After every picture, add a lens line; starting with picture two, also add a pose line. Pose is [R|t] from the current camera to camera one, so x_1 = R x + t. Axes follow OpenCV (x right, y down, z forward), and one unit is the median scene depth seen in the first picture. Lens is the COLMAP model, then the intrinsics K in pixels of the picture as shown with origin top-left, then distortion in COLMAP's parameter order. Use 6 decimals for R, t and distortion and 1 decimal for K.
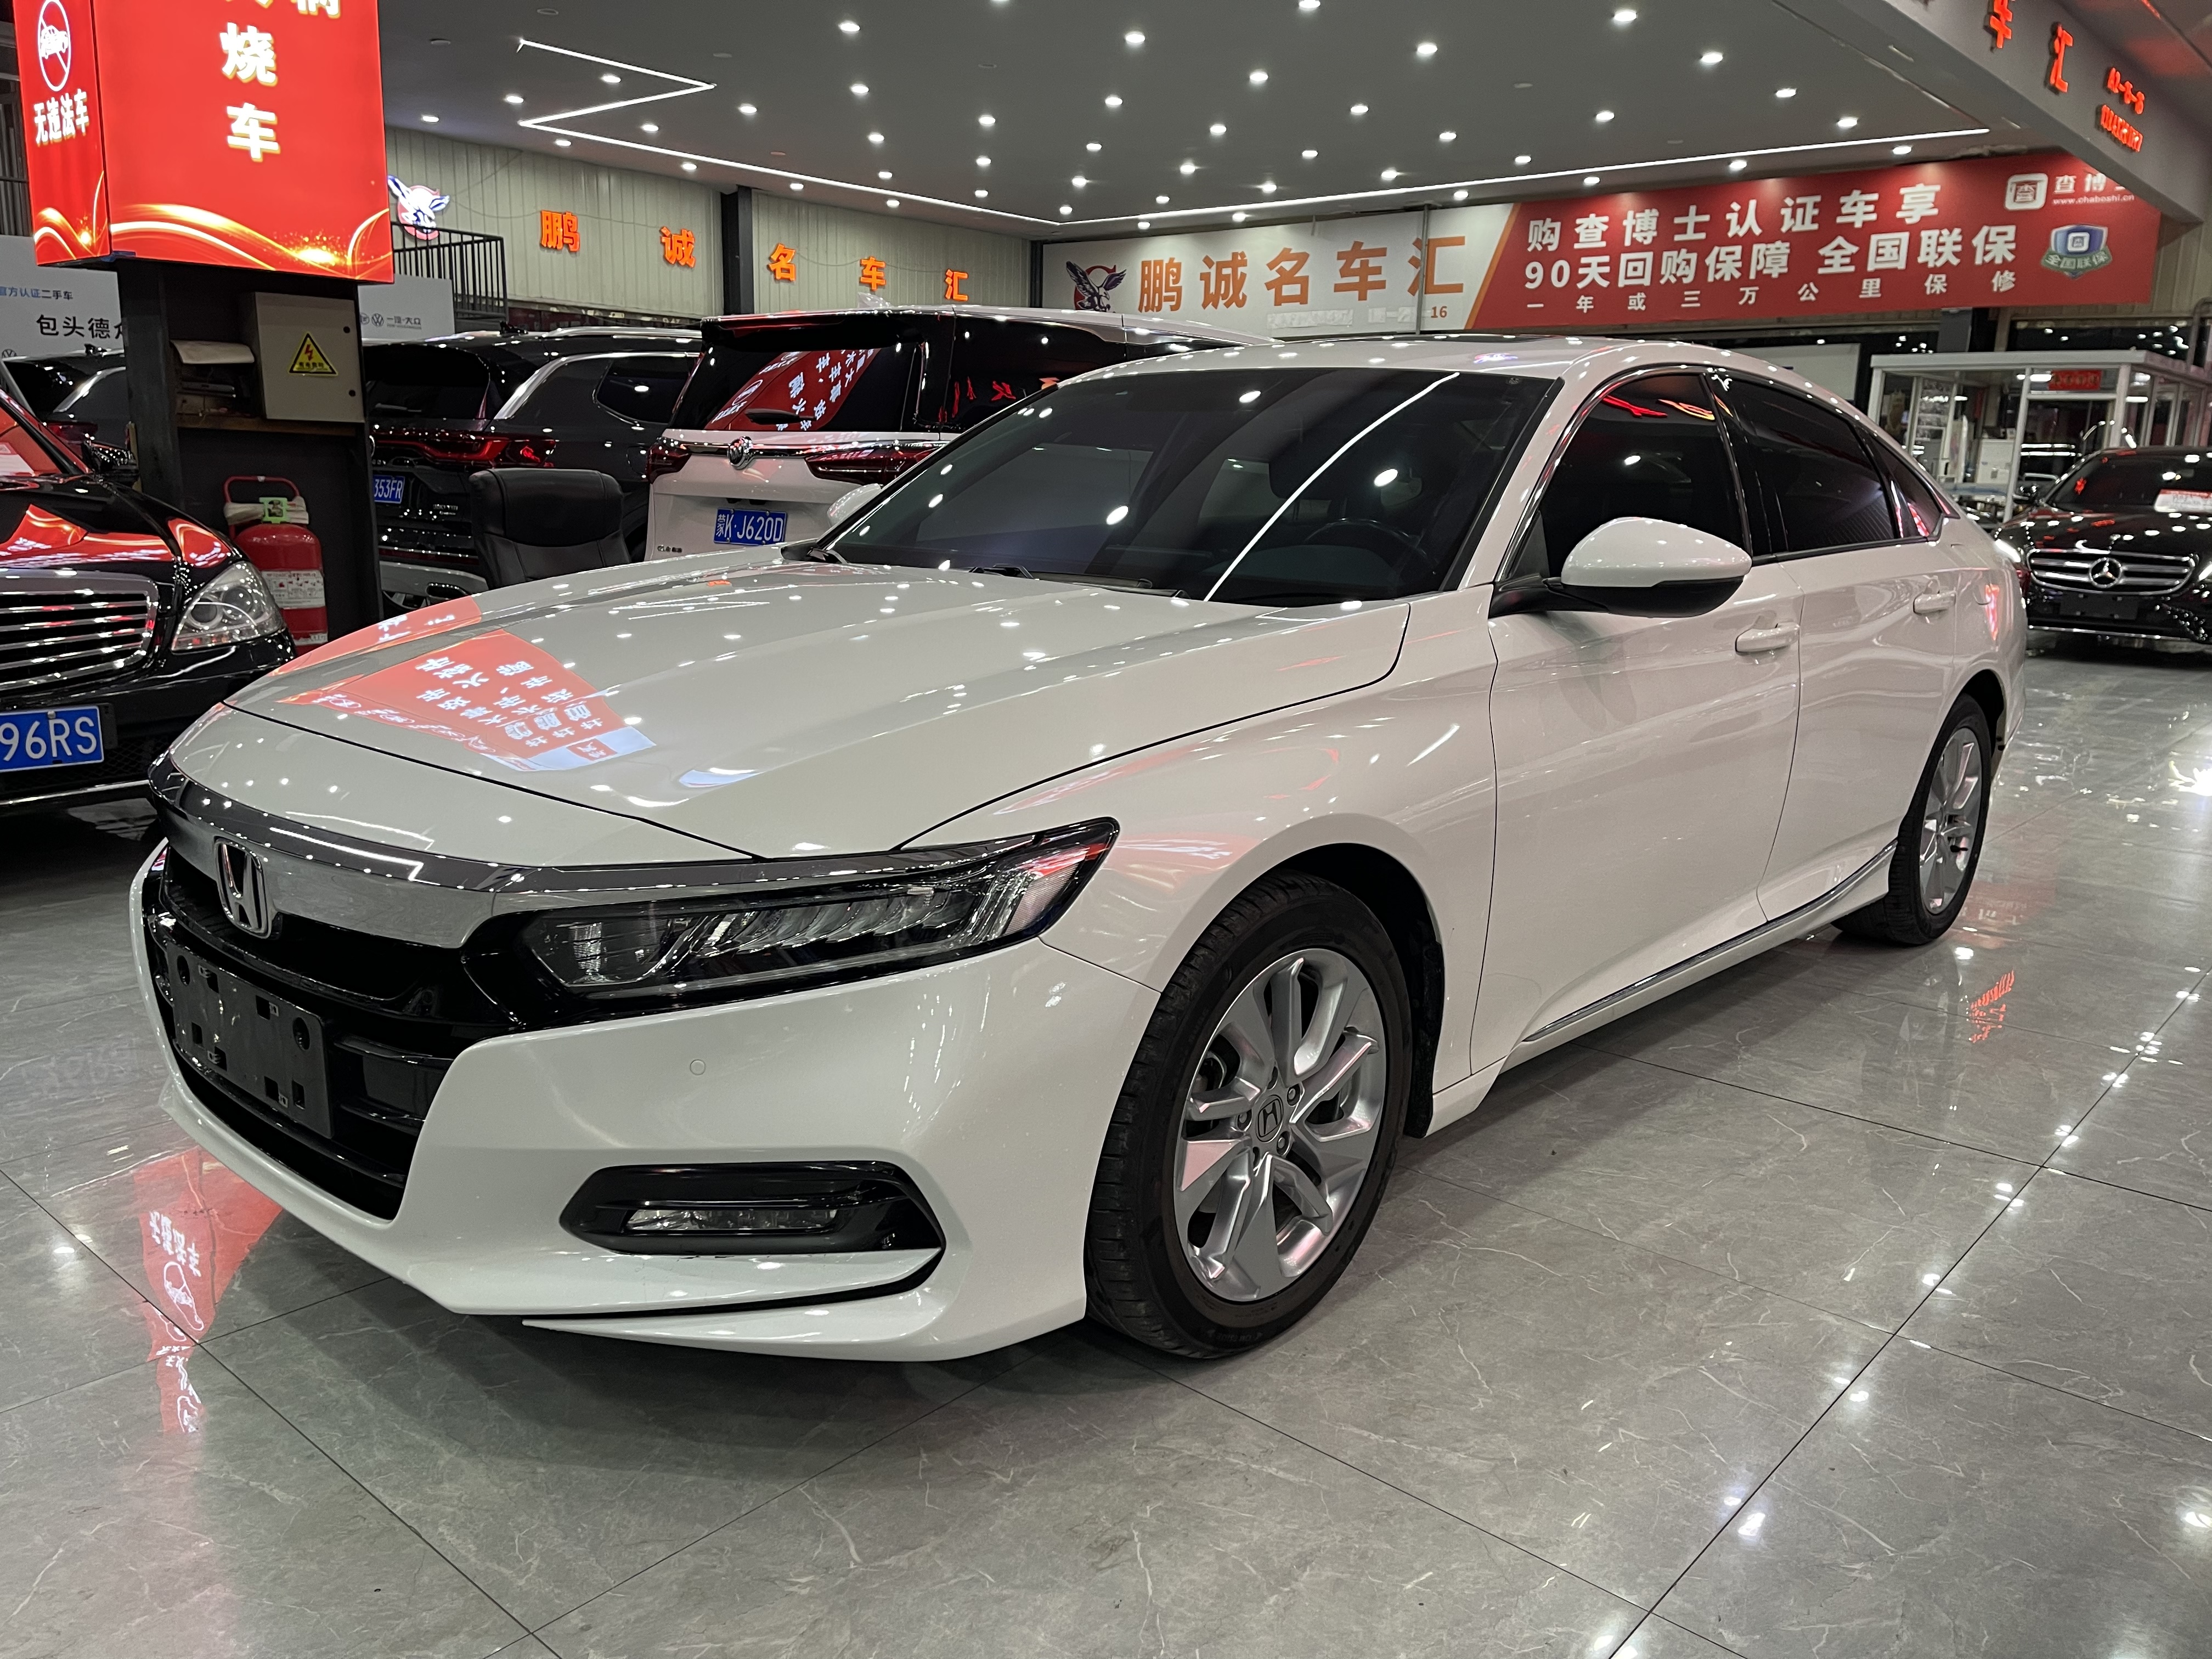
lens RADIAL K [[1650.8, 0, 1096.1], [0, 1650.8, 827.7], [0, 0, 1]] dist [0.091585, -0.111490]
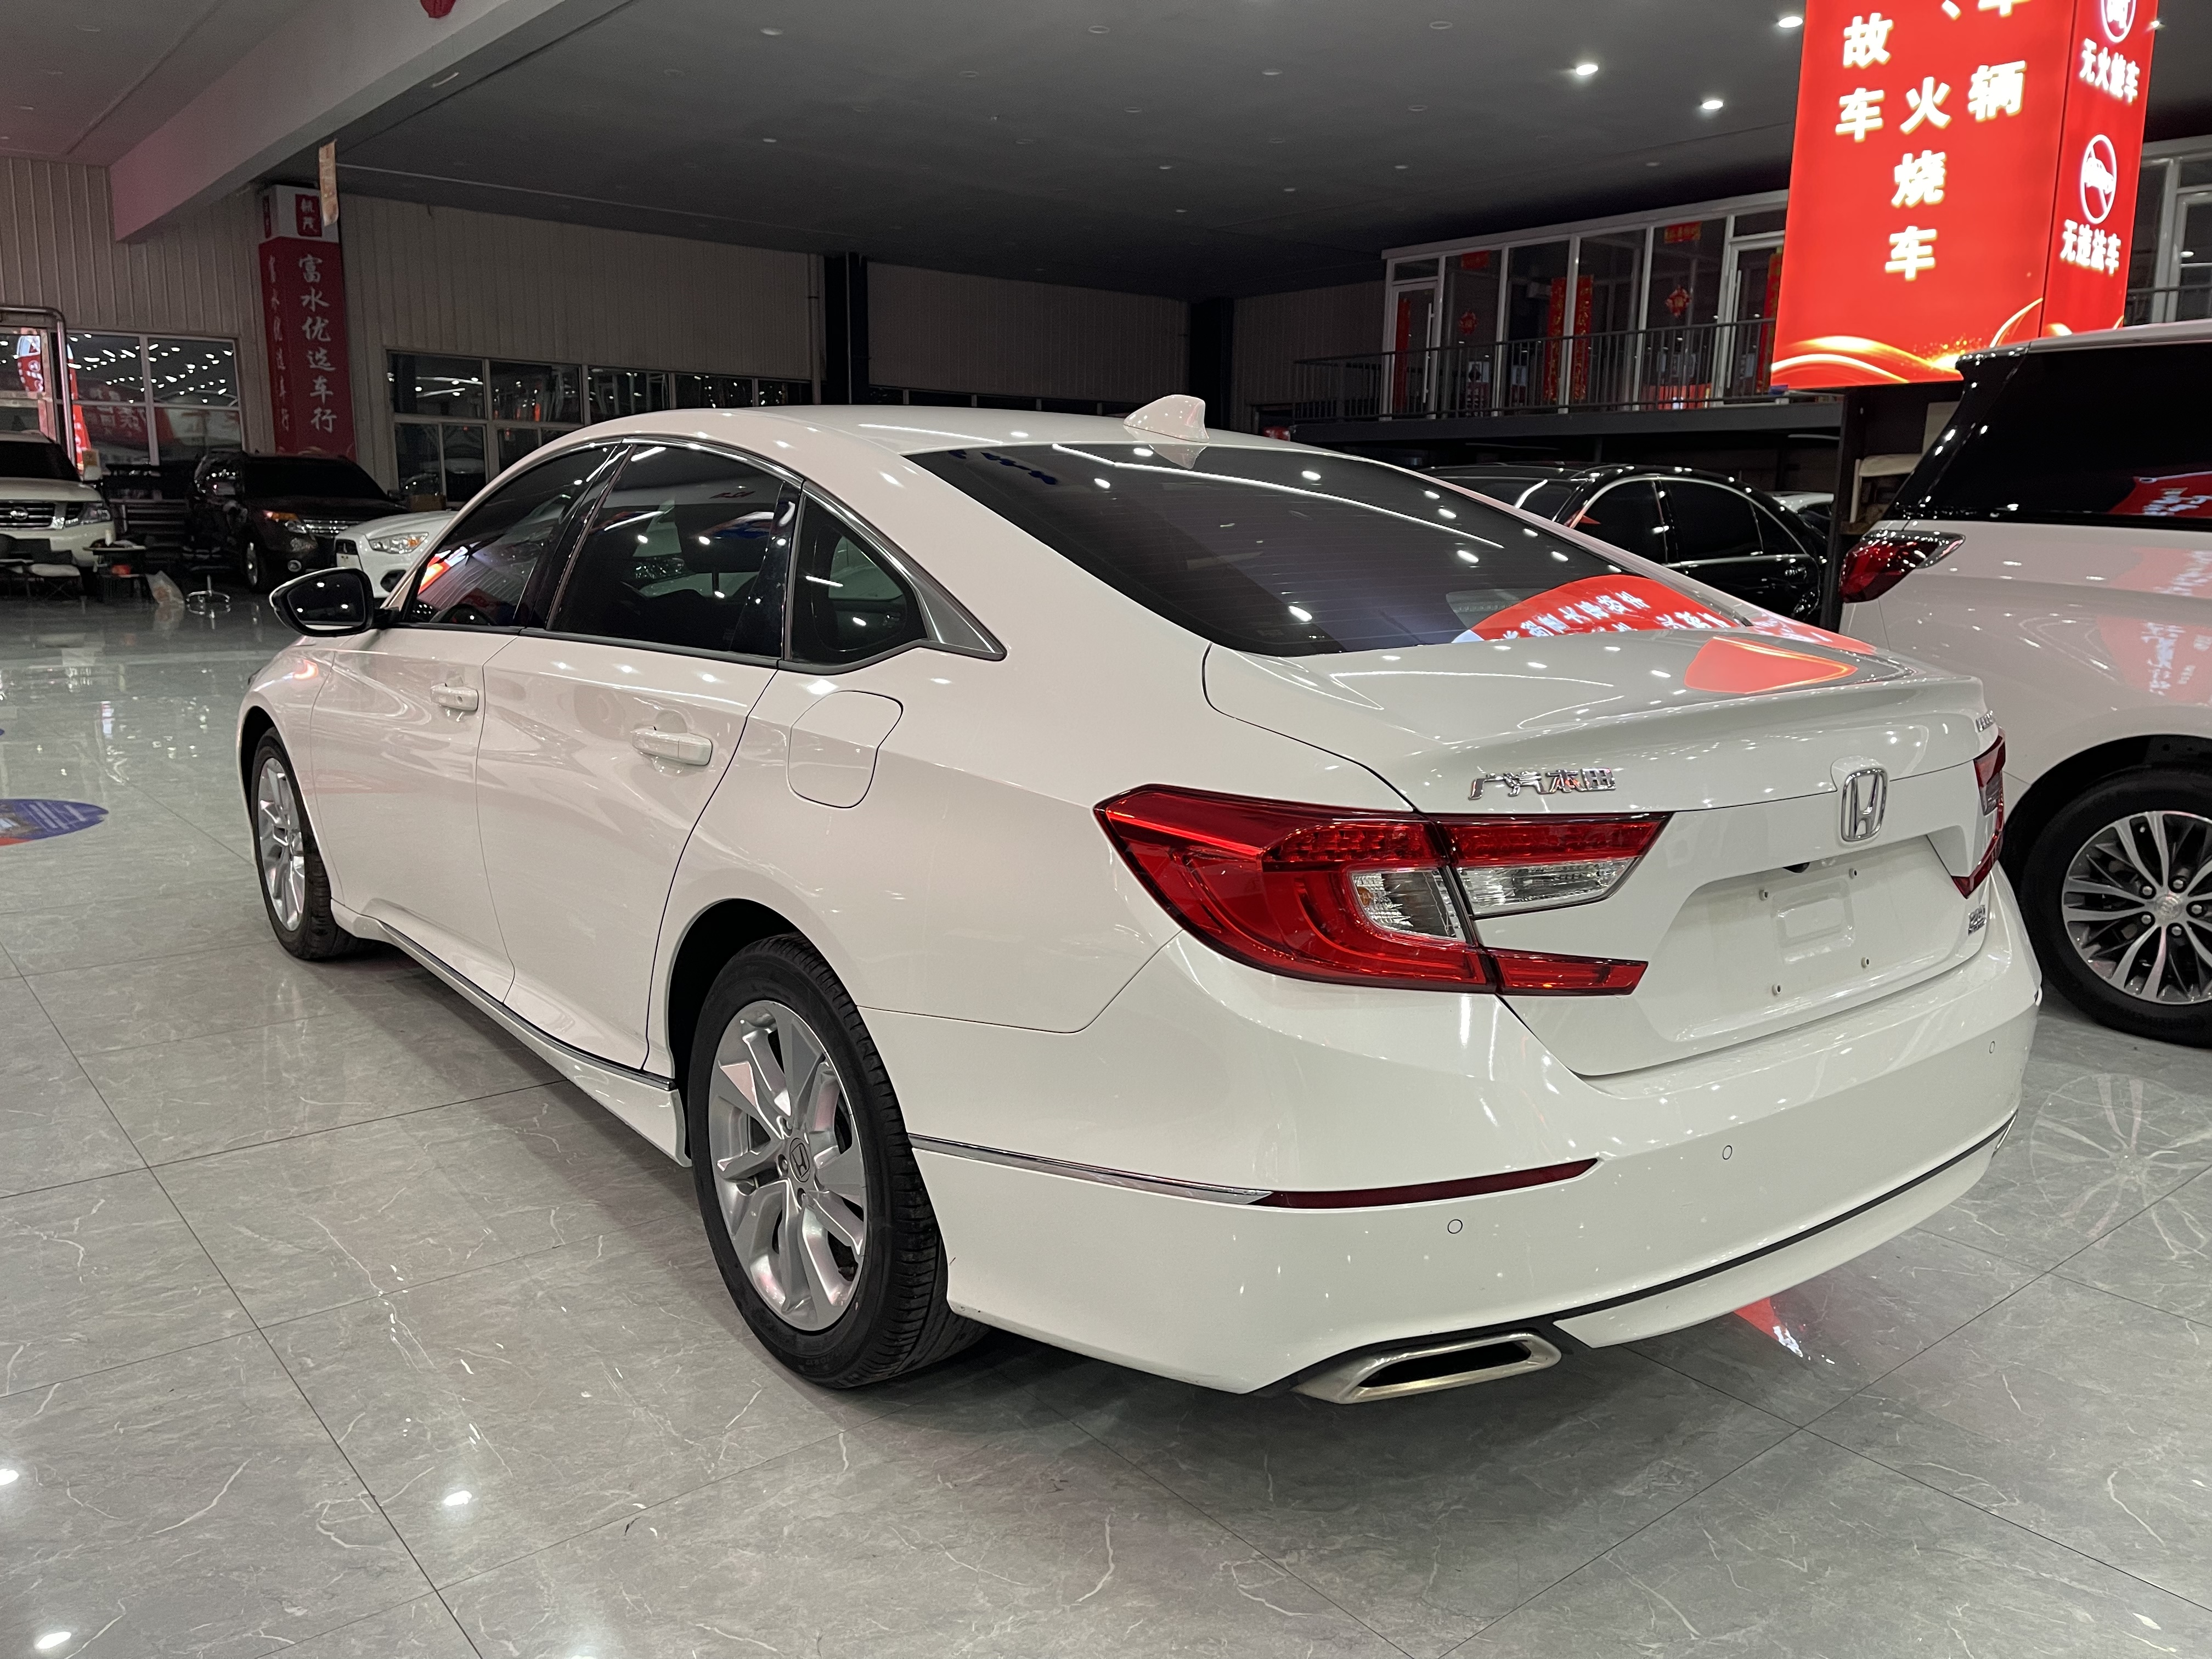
lens RADIAL K [[1650.8, 0, 1096.1], [0, 1650.8, 827.7], [0, 0, 1]] dist [0.091585, -0.111490]
pose [[-0.150065, 0.162333, -0.975258, 0.660674], [-0.239060, 0.951200, 0.195114, -0.159909], [0.959339, 0.262425, -0.103935, 0.729295]]
